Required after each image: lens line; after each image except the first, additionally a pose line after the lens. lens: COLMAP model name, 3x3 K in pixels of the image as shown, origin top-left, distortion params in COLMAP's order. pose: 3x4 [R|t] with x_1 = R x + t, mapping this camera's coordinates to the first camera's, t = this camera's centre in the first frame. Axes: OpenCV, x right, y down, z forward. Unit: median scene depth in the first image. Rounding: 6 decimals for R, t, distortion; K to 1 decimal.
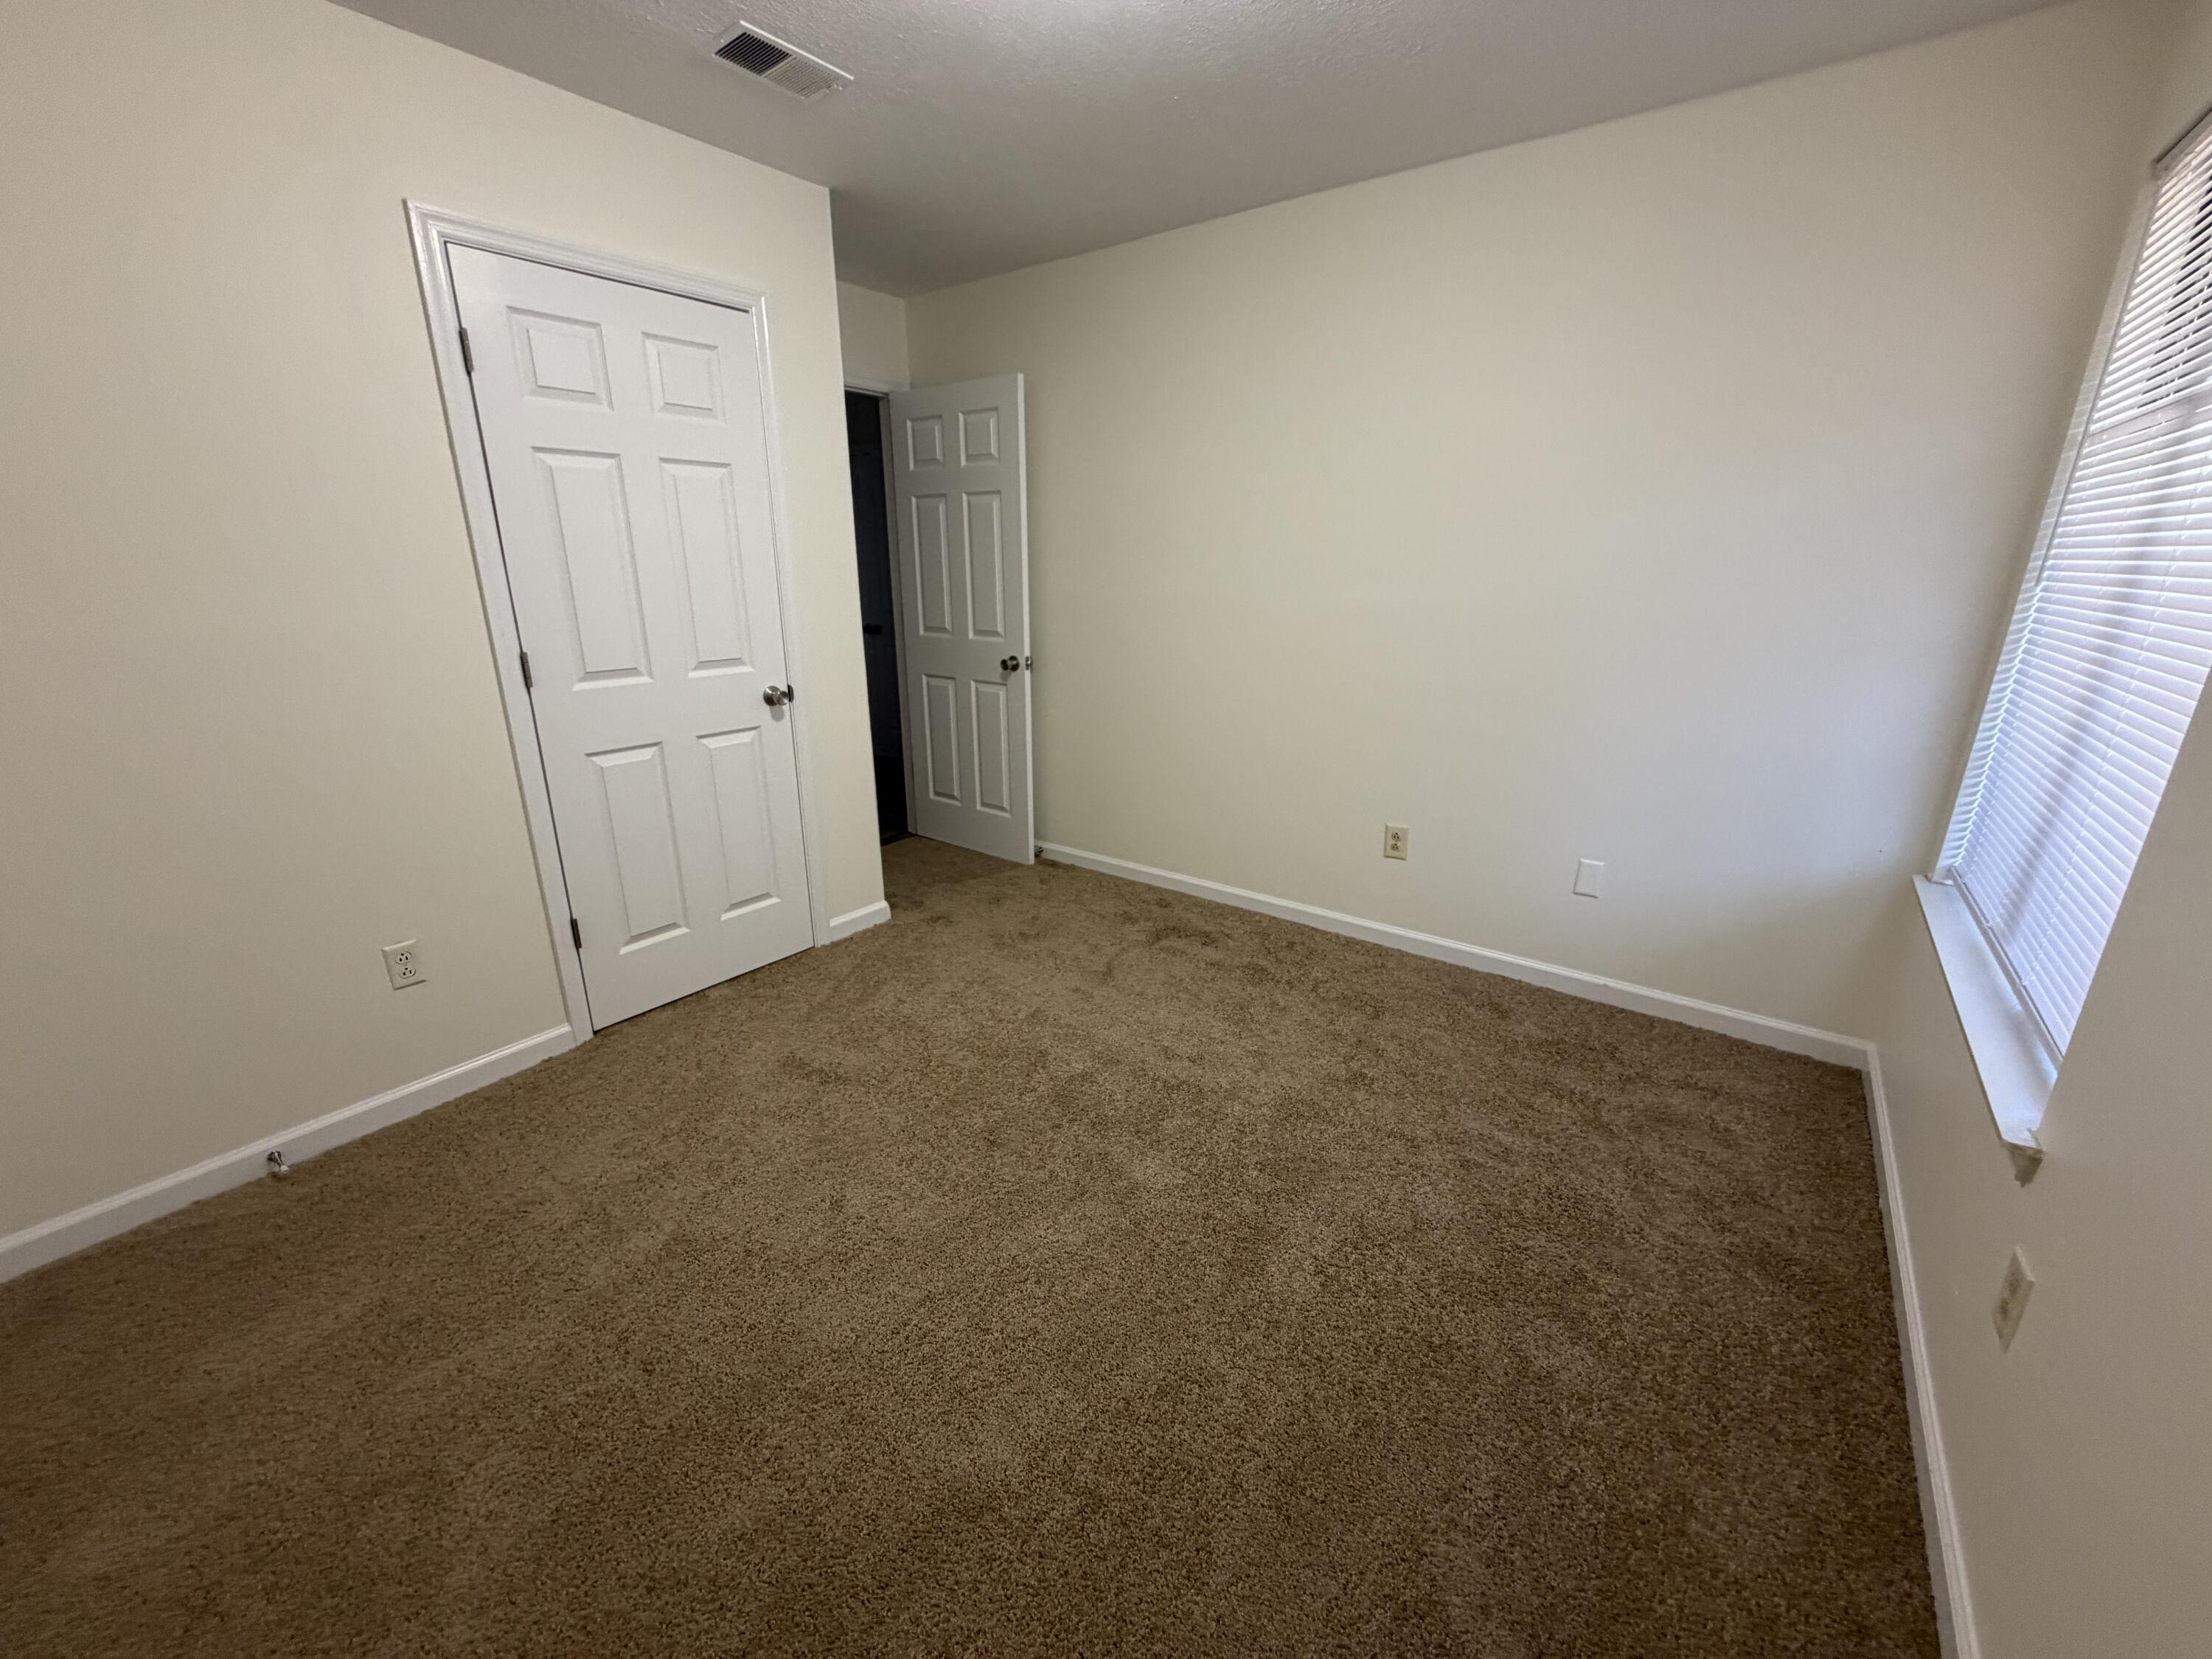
lens RADIAL K [[874.0, 0, 1103.1], [0, 874.0, 831.7], [0, 0, 1]] dist [-0.000107, 0.000563]
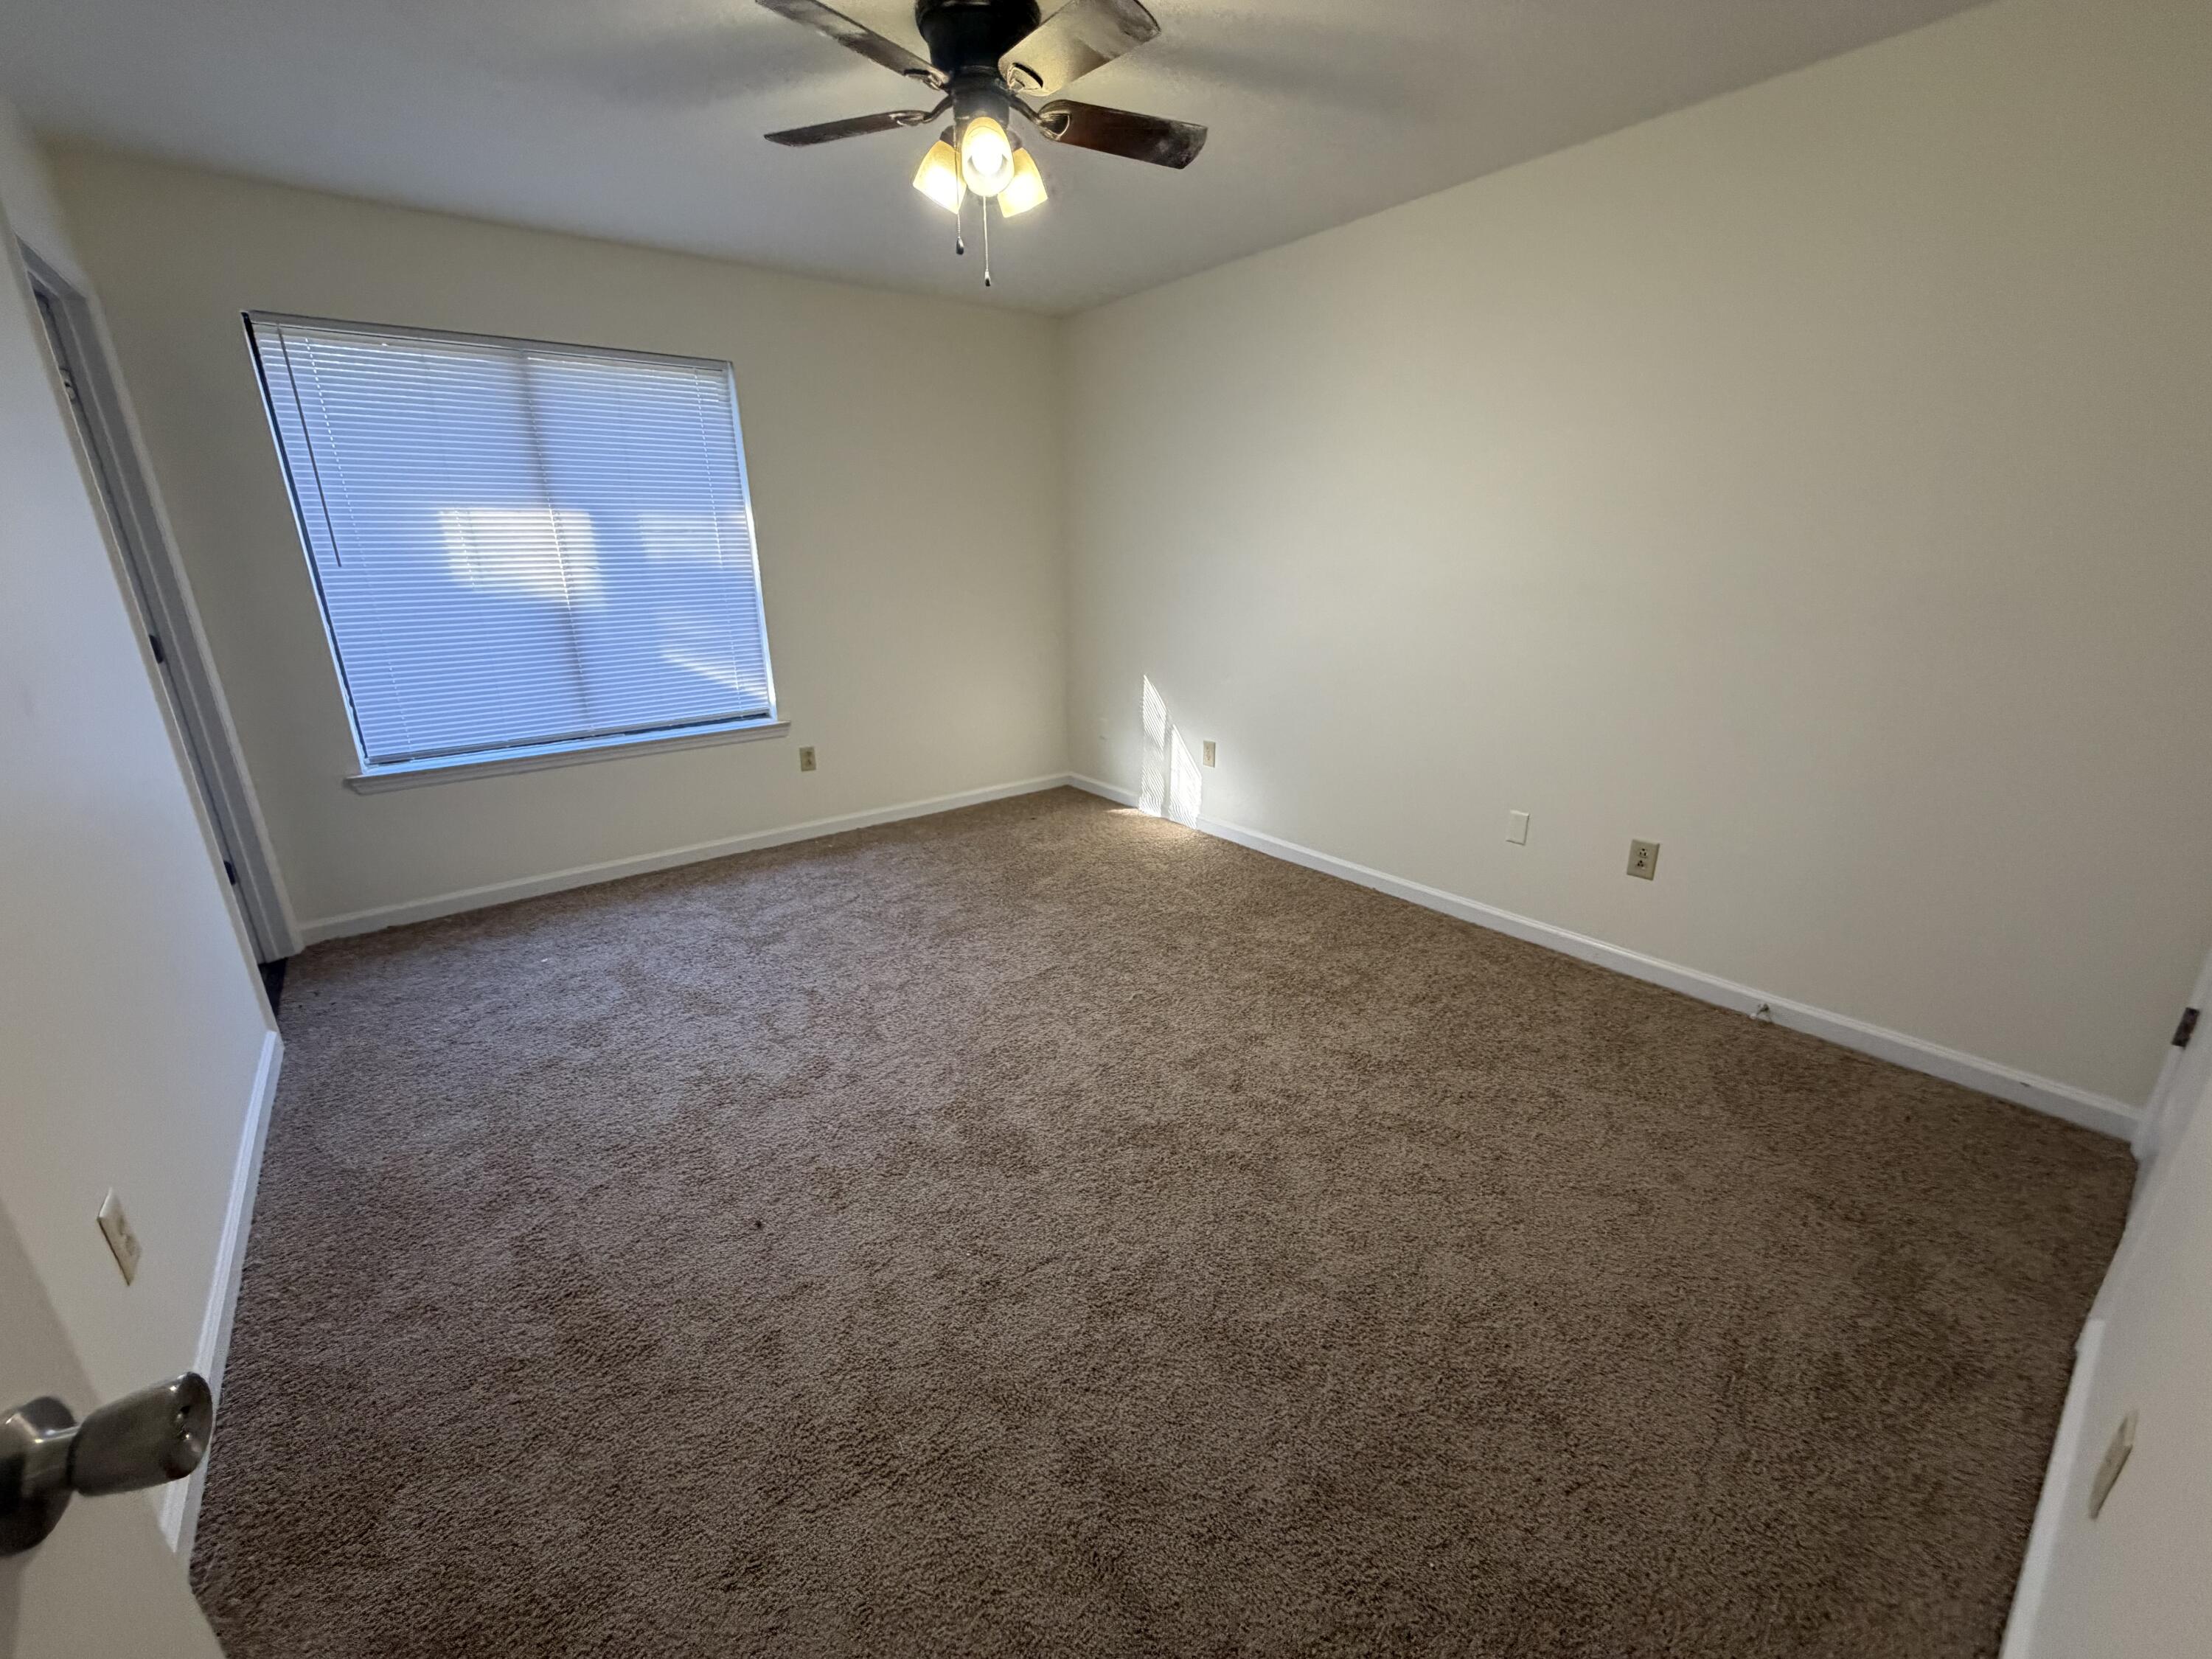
lens RADIAL K [[873.9, 0, 1095.1], [0, 873.9, 831.1], [0, 0, 1]] dist [0.002661, 0.000555]
pose [[0.965399, 0.067044, -0.252012, 0.274408], [-0.064419, 0.997748, 0.018662, 0.061942], [0.252696, -0.001782, 0.967544, -0.190196]]
